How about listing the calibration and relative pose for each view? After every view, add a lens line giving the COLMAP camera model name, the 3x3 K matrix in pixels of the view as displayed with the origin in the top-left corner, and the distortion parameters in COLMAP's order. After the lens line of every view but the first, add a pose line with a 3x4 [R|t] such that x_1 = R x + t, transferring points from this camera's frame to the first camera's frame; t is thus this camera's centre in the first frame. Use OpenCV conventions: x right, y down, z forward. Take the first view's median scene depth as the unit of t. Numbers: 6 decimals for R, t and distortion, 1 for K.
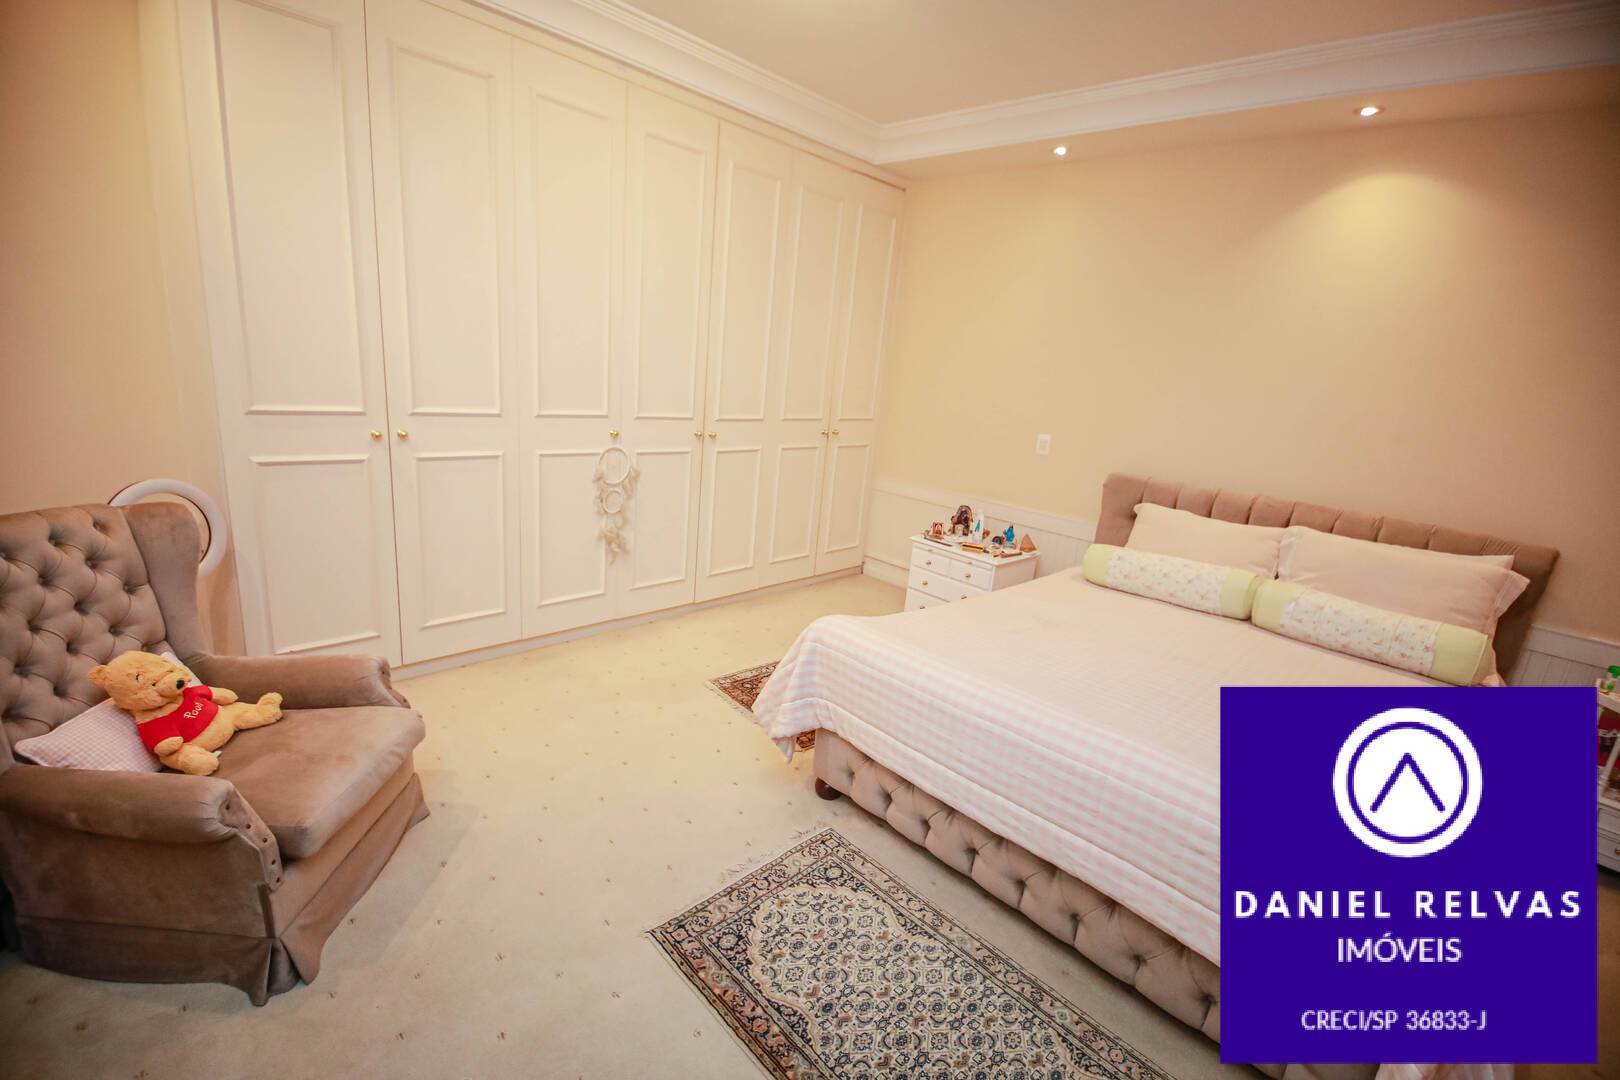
lens RADIAL K [[698.2, 0, 804.7], [0, 698.2, 544.4], [0, 0, 1]] dist [0.043582, -0.033114]
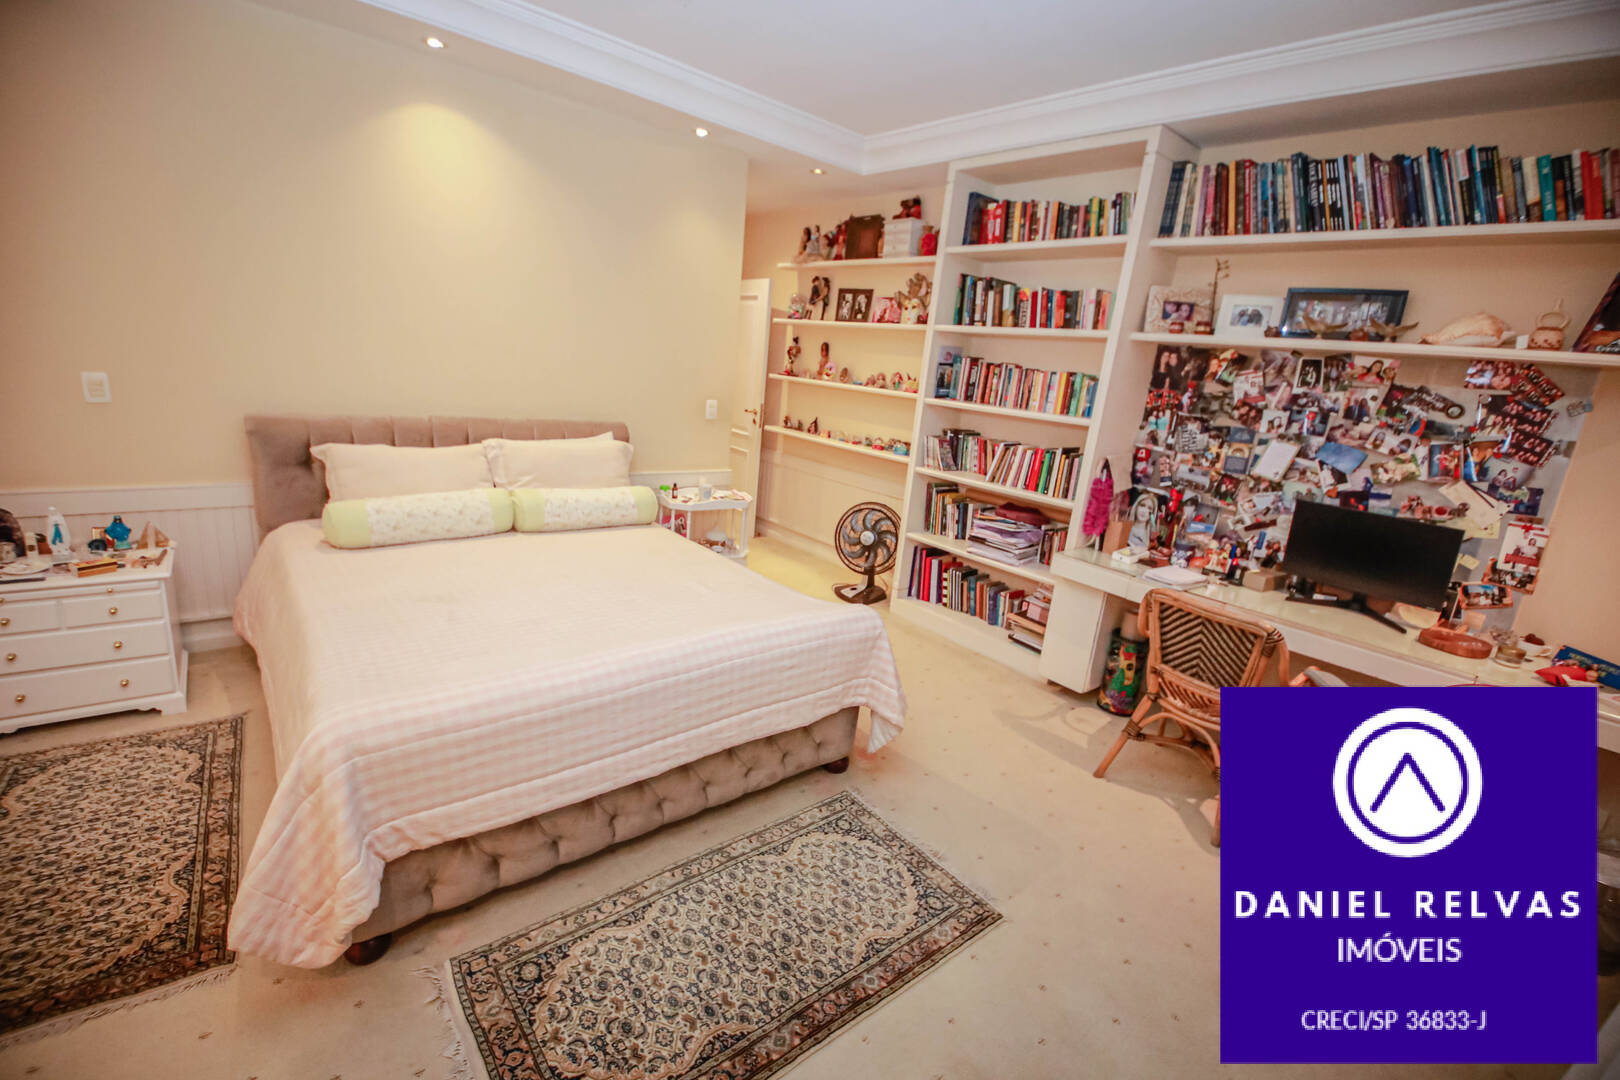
lens RADIAL K [[707.5, 0, 809.2], [0, 707.5, 548.1], [0, 0, 1]] dist [0.039679, -0.028138]
pose [[0.087637, -0.331803, 0.939269, -0.390395], [0.168615, 0.934232, 0.314292, -0.136940], [-0.981778, 0.130831, 0.137820, 0.369397]]
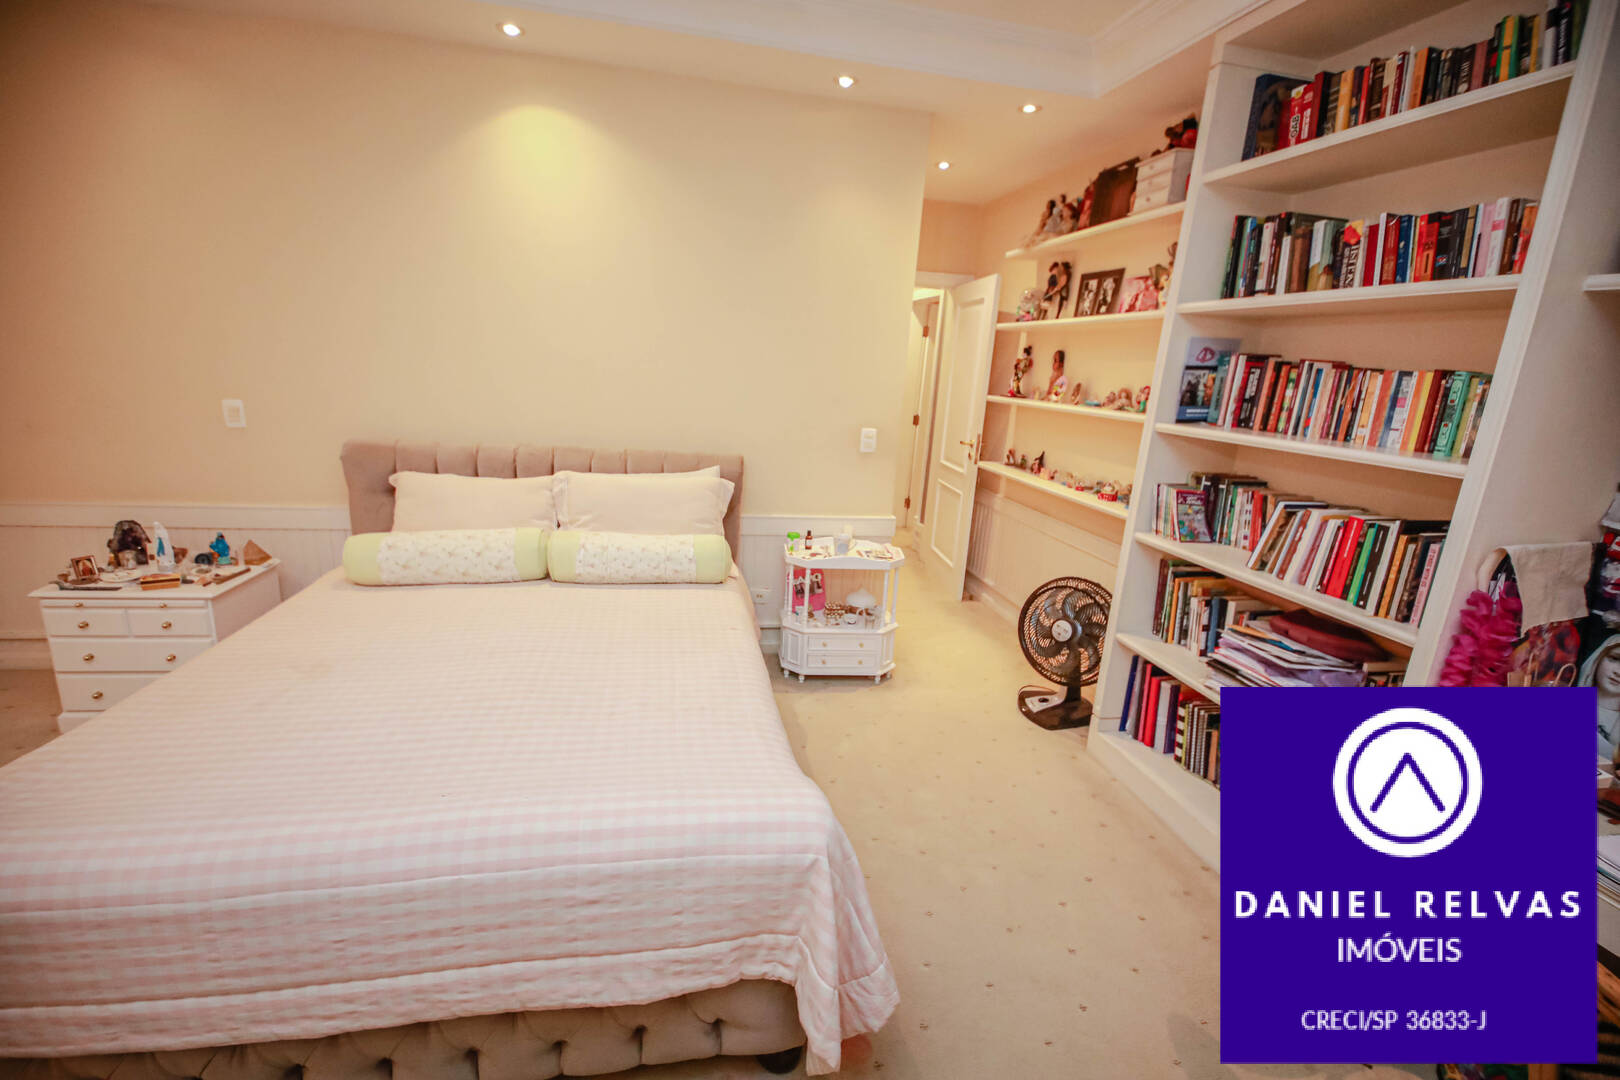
lens RADIAL K [[698.2, 0, 804.7], [0, 698.2, 544.4], [0, 0, 1]] dist [0.043582, -0.033114]
pose [[0.556499, -0.259858, 0.789166, 0.079328], [0.201829, 0.963661, 0.174991, -0.030979], [-0.805961, 0.061894, 0.588724, 0.149637]]
